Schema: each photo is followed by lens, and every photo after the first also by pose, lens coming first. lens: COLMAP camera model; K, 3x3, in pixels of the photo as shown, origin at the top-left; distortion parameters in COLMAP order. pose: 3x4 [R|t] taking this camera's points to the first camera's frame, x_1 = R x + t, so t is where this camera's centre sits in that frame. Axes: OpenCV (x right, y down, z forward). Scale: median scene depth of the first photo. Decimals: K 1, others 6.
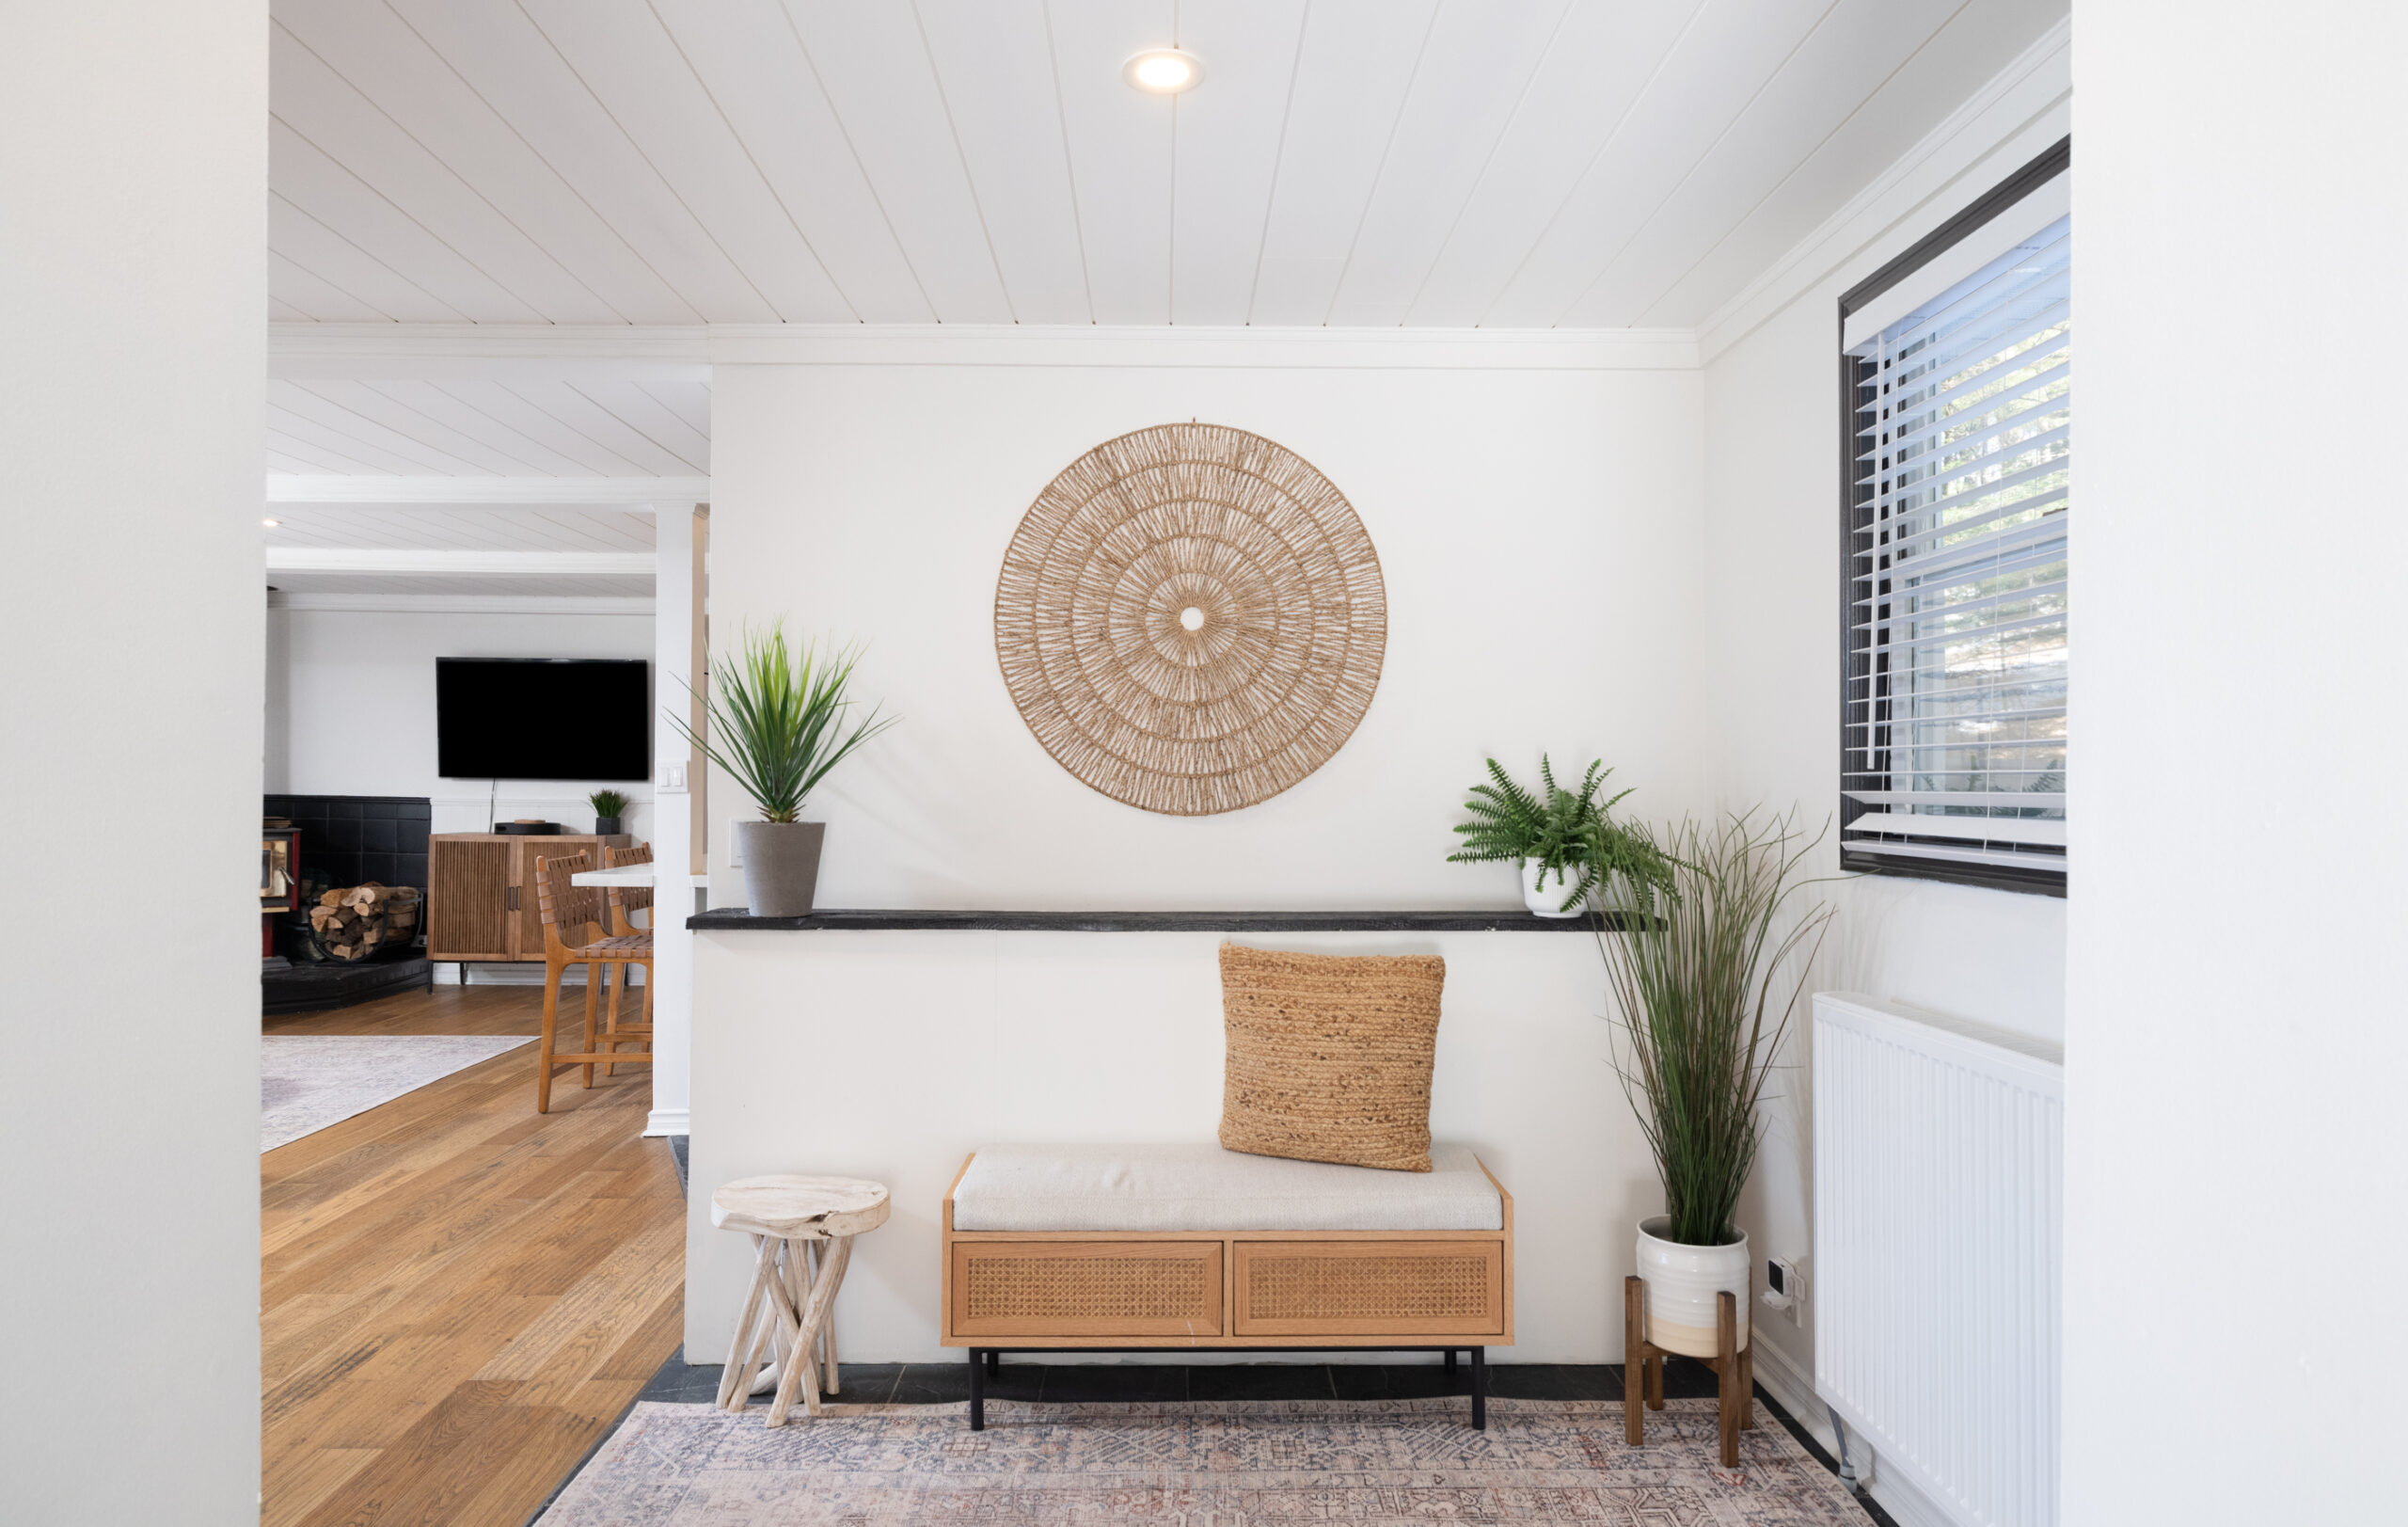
lens RADIAL K [[1399.6, 0, 1204.0], [0, 1399.6, 763.5], [0, 0, 1]] dist [-0.002584, -0.000506]
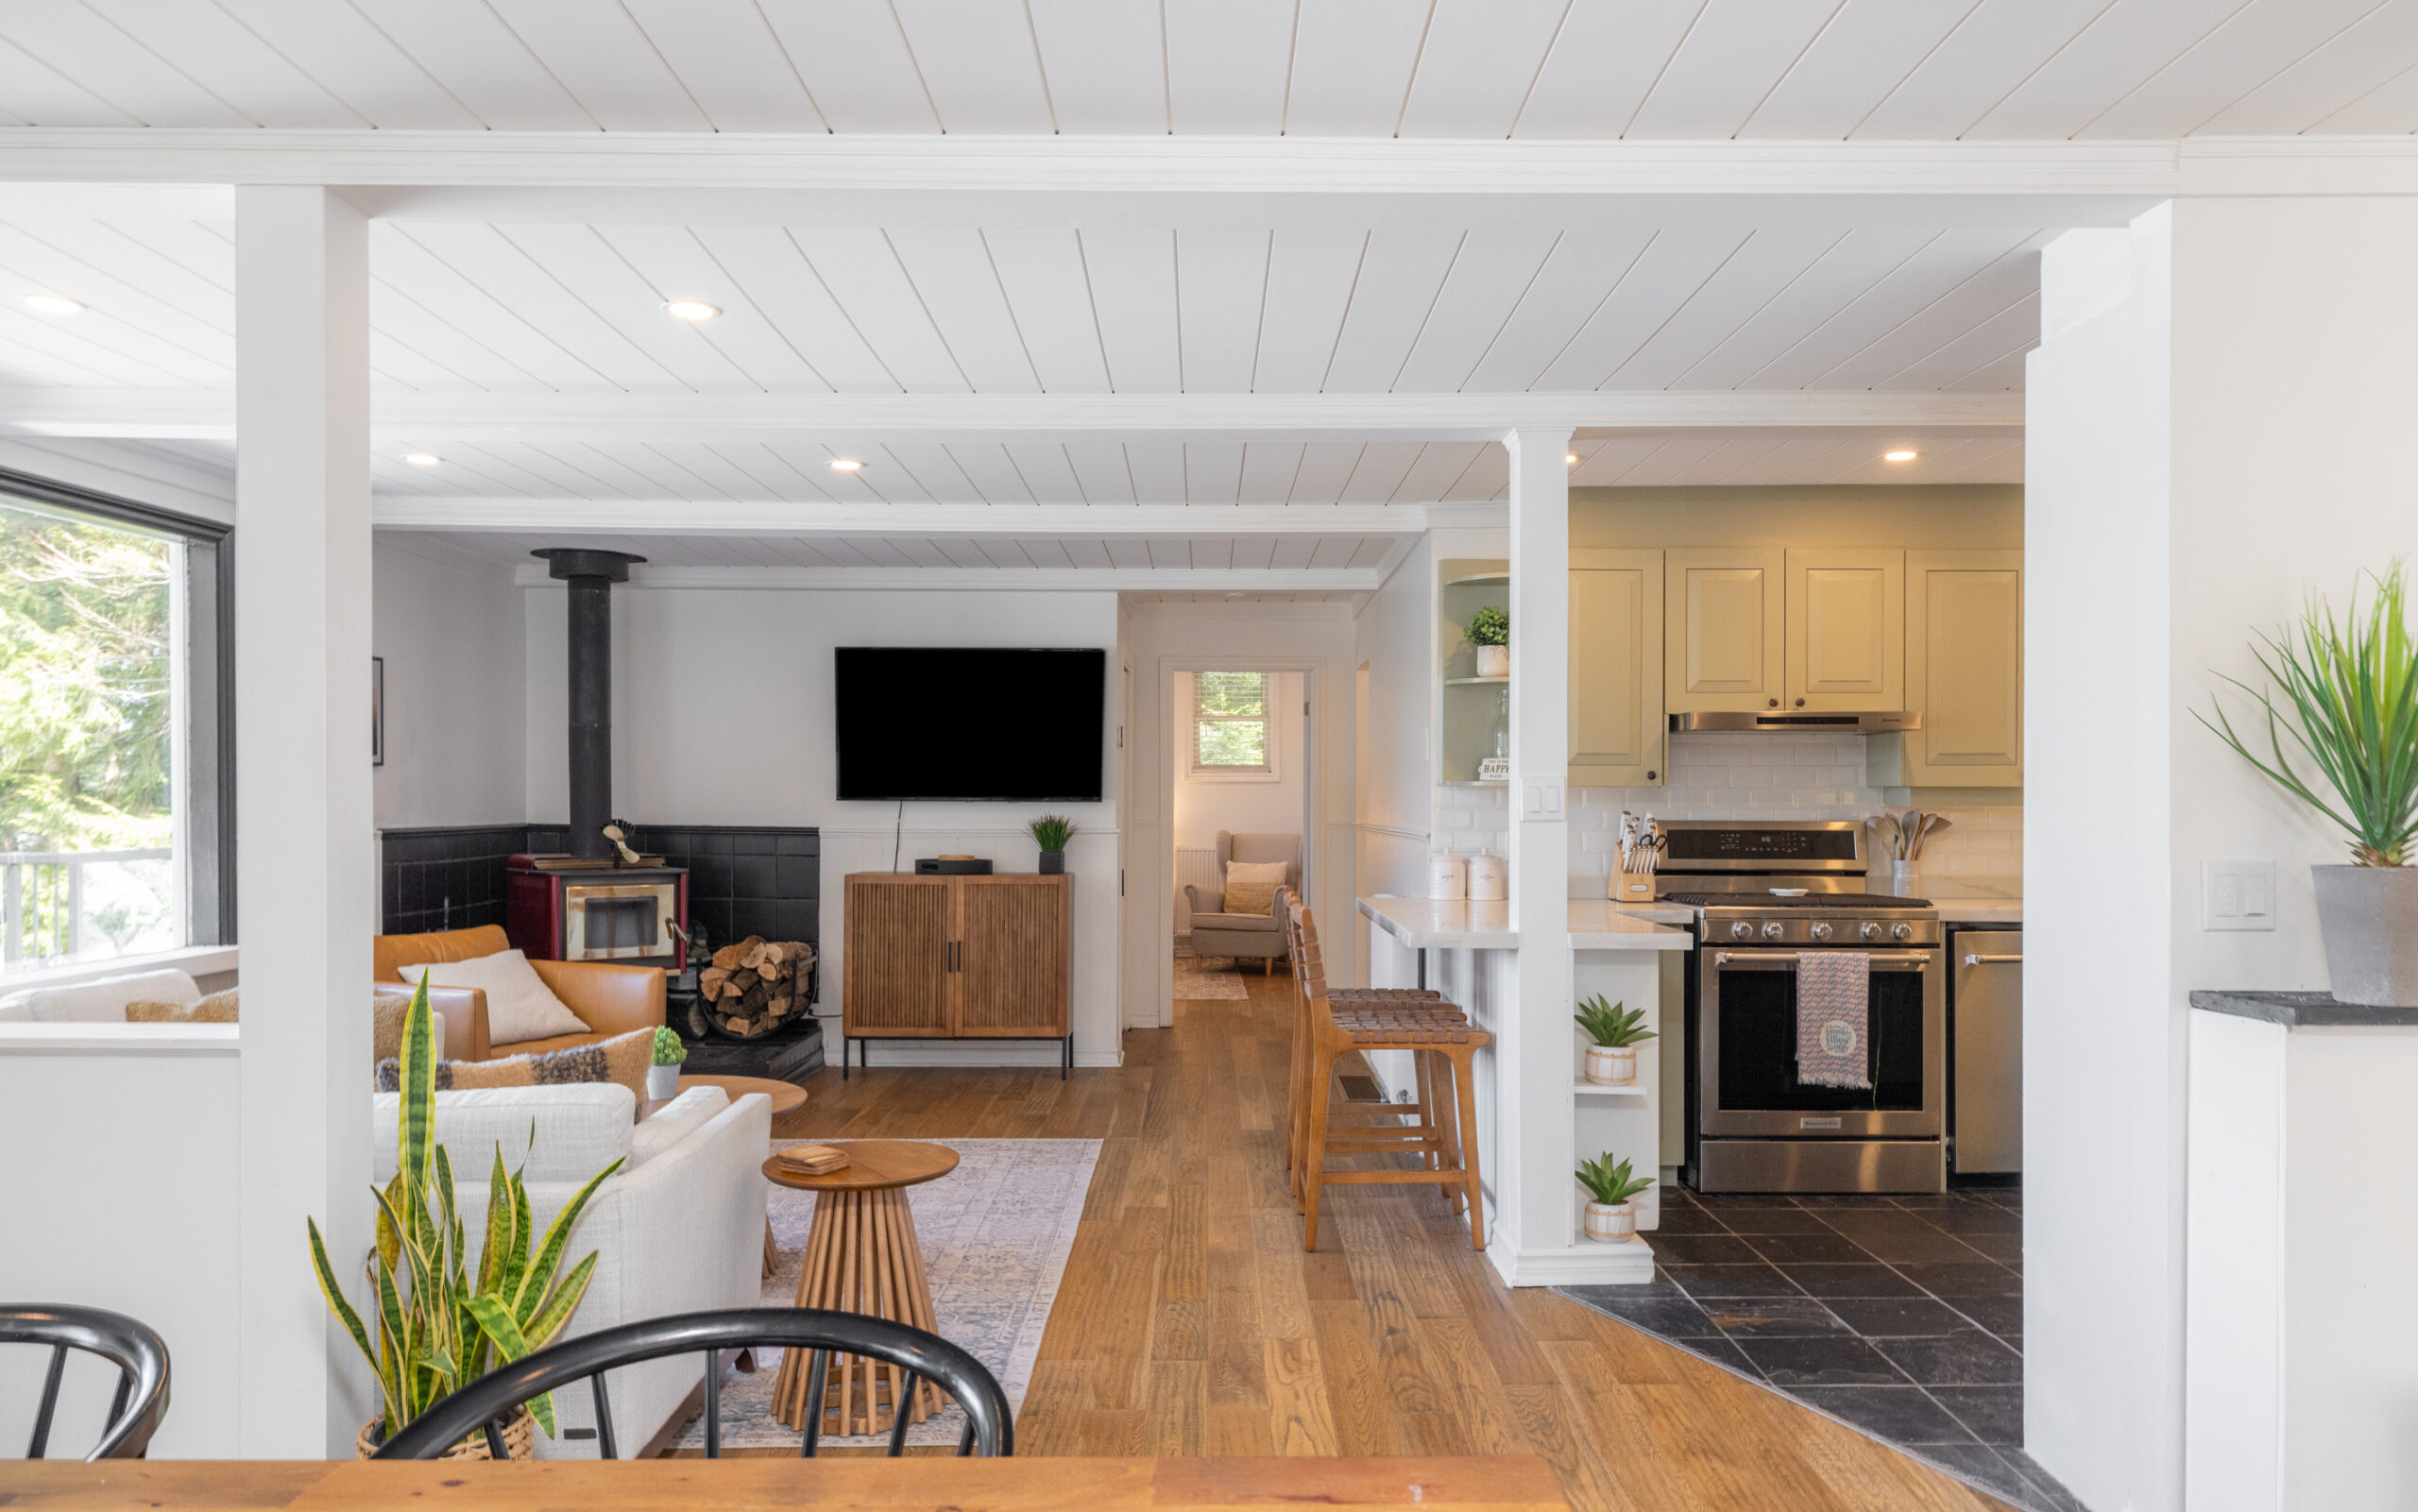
lens RADIAL K [[1680.6, 0, 1218.3], [0, 1680.6, 810.3], [0, 0, 1]] dist [-0.001582, -0.000148]
pose [[0.999781, -0.004916, -0.020322, -0.331329], [0.005233, 0.999865, 0.015566, 0.001773], [0.020243, -0.015669, 0.999672, 0.074708]]
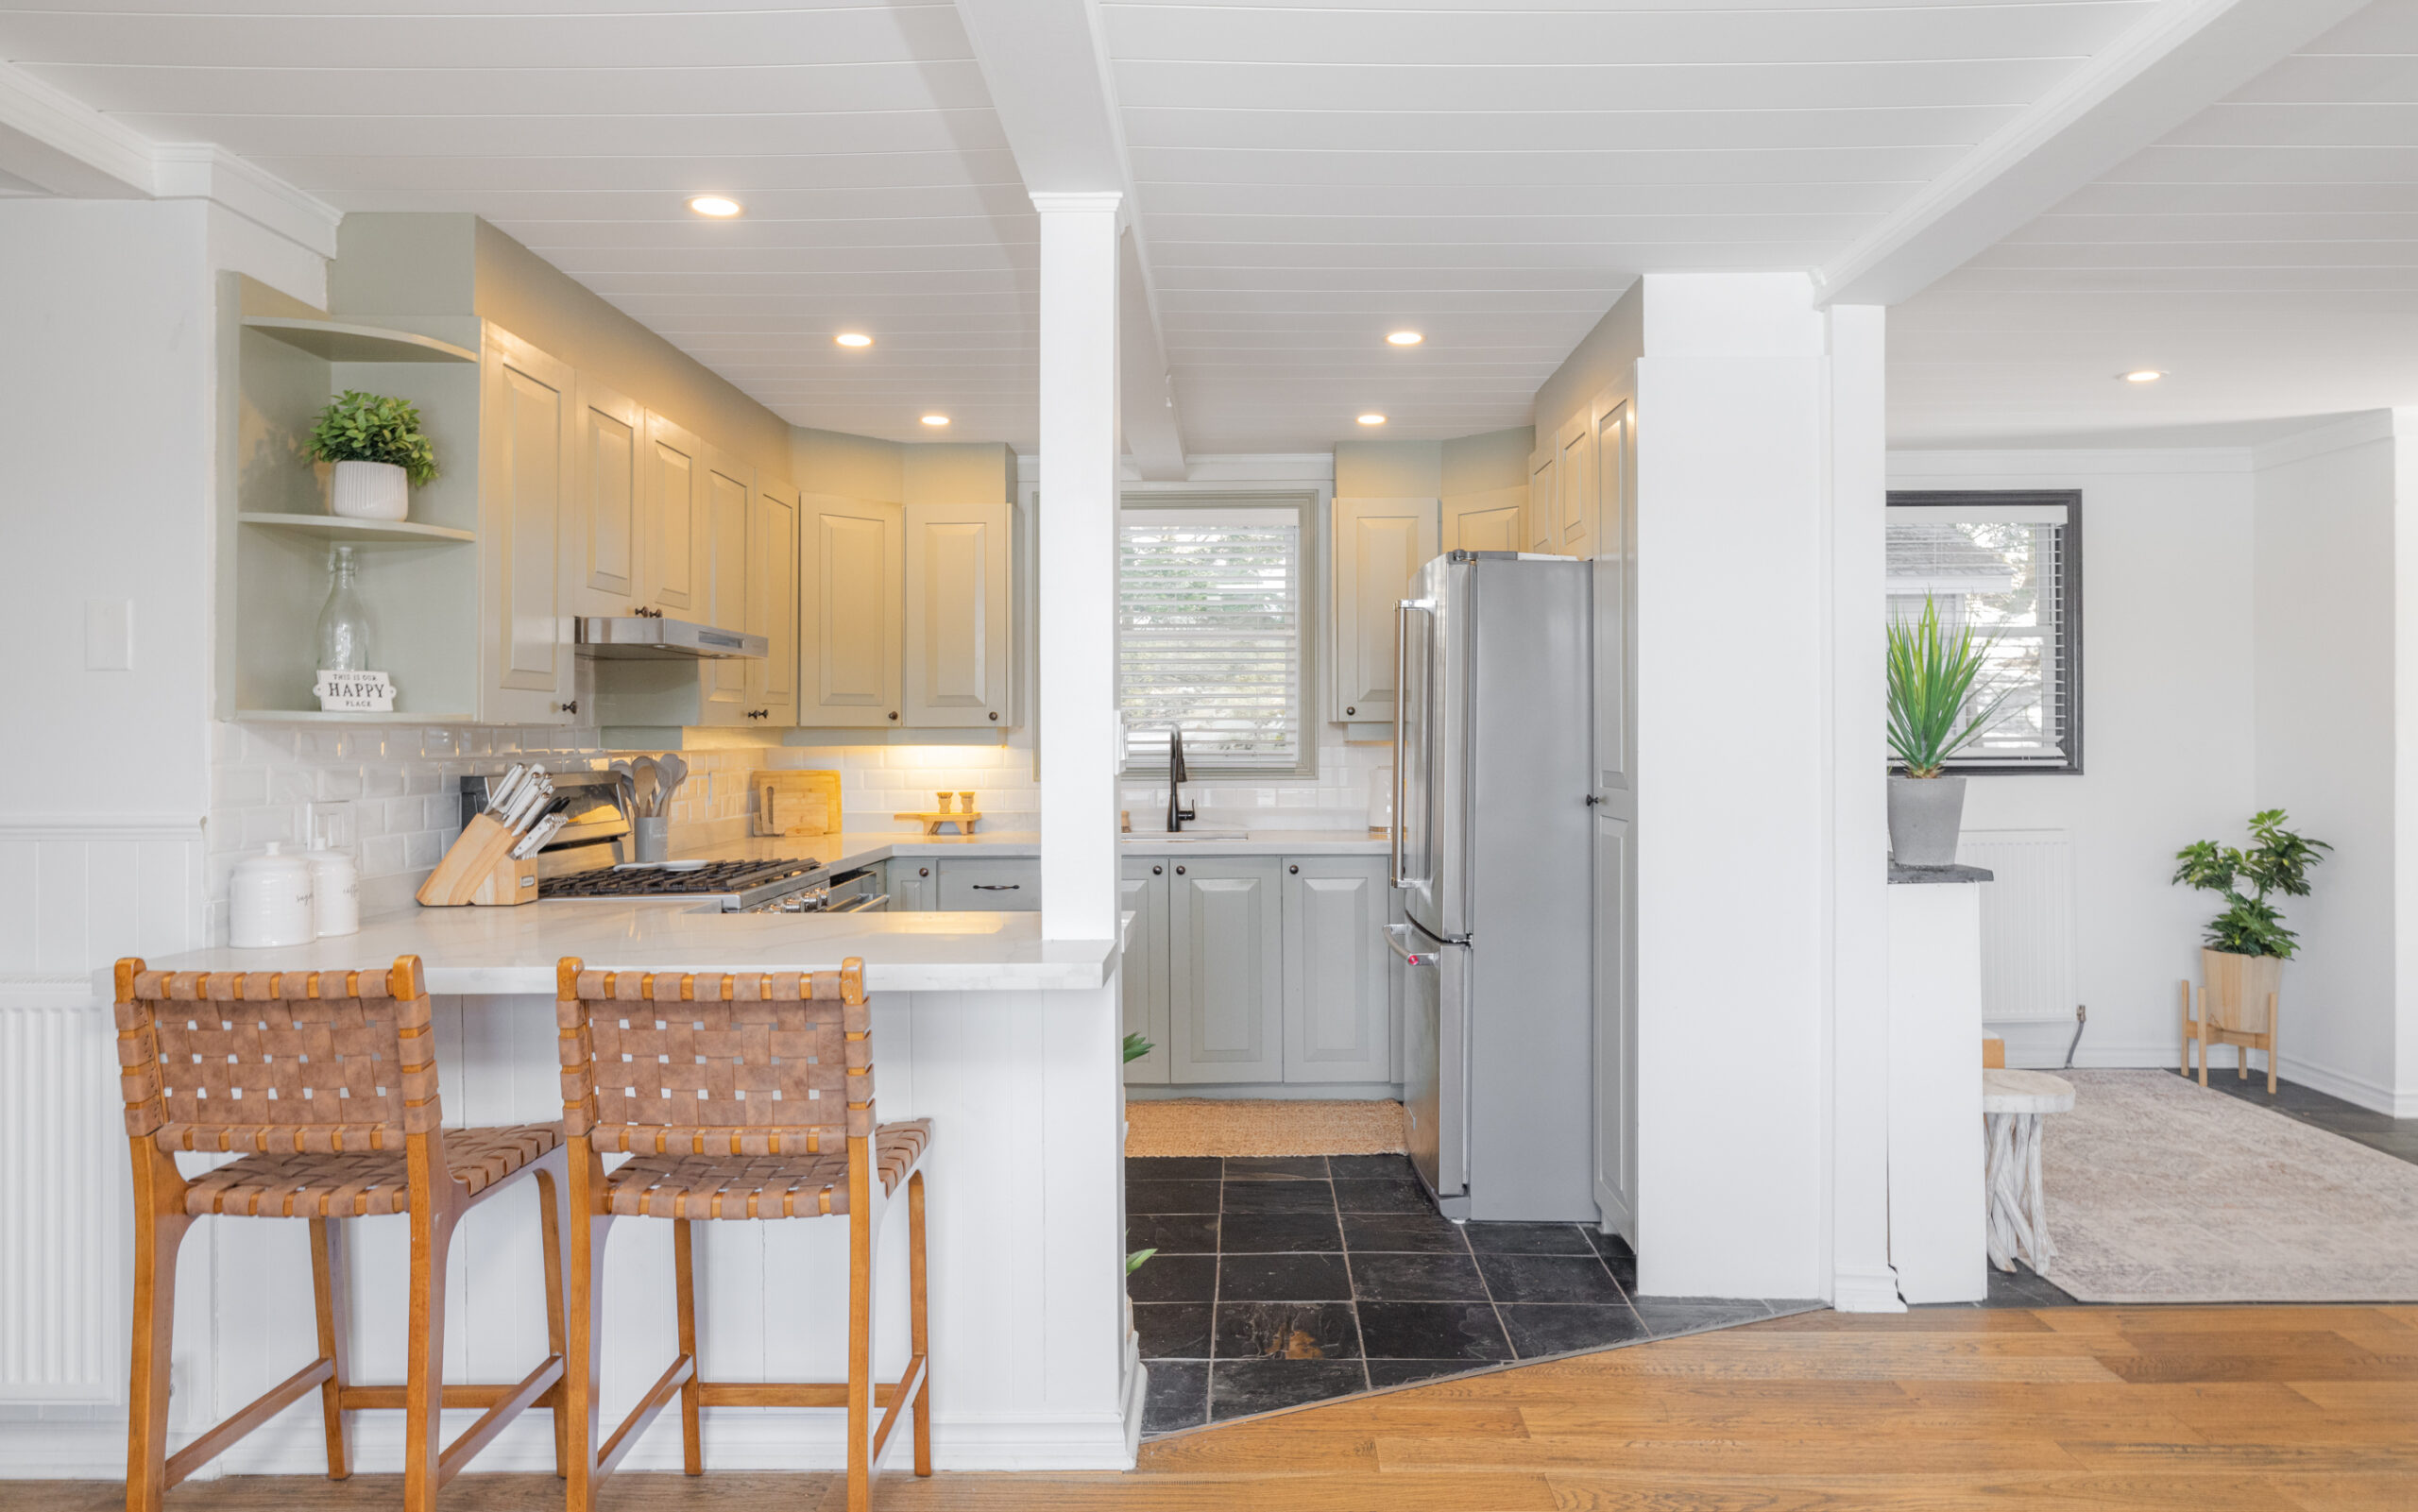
lens RADIAL K [[1513.5, 0, 1209.0], [0, 1513.5, 756.0], [0, 0, 1]] dist [-0.021319, -0.000904]
pose [[0.038545, -0.017745, 0.999099, -0.572337], [-0.003009, 0.999836, 0.017874, 0.004328], [-0.999252, -0.003696, 0.038485, 0.587509]]
